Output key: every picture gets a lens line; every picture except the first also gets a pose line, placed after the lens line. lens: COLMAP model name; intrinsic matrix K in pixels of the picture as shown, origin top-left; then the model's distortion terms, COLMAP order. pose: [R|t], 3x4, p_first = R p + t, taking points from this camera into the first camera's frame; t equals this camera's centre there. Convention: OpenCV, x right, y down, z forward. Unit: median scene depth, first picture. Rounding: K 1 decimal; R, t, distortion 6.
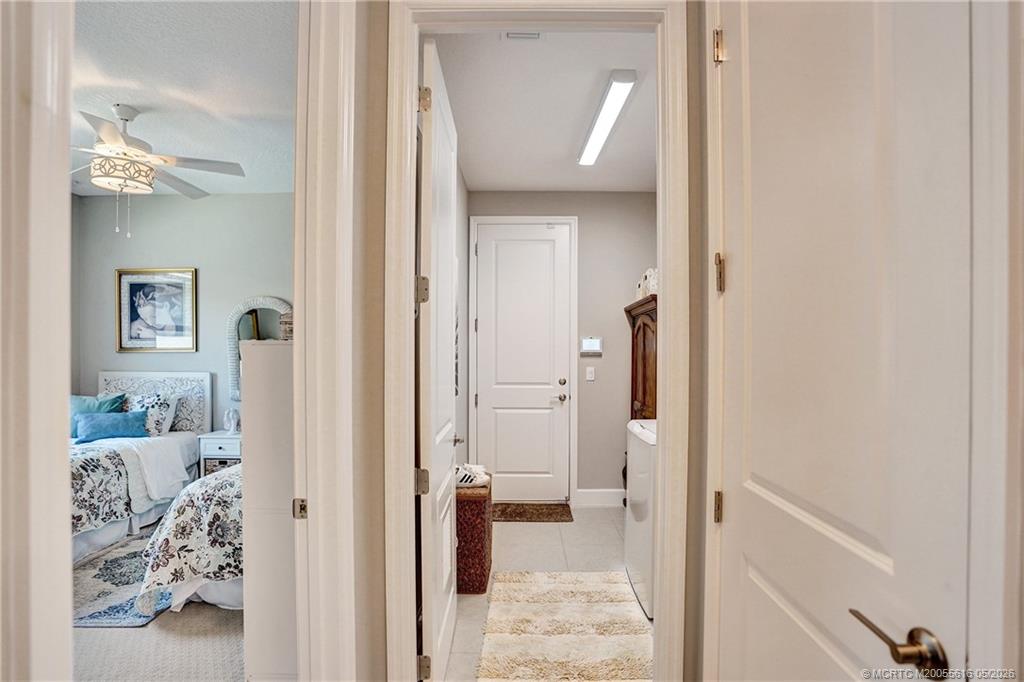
lens RADIAL K [[523.5, 0, 511.5], [0, 523.5, 357.5], [0, 0, 1]] dist [-0.054664, 0.028036]
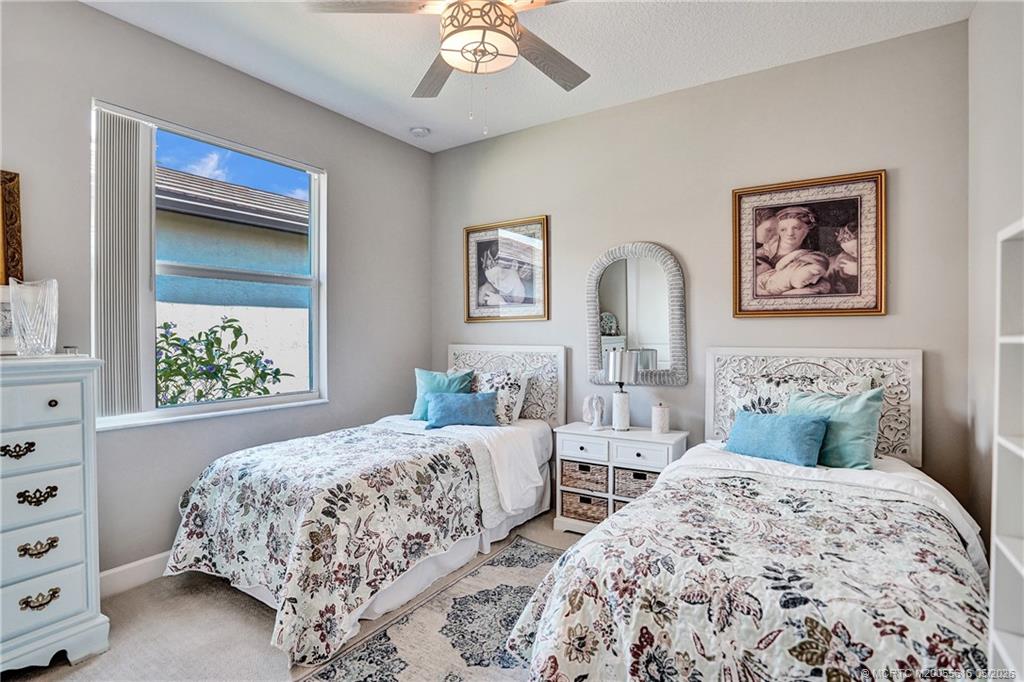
lens RADIAL K [[508.3, 0, 512.8], [0, 508.3, 332.5], [0, 0, 1]] dist [-0.069492, 0.026008]
pose [[0.850983, -0.006476, -0.525154, -0.313653], [-0.001214, 0.999897, -0.014297, 0.024778], [0.525193, 0.012804, 0.850887, 0.387768]]
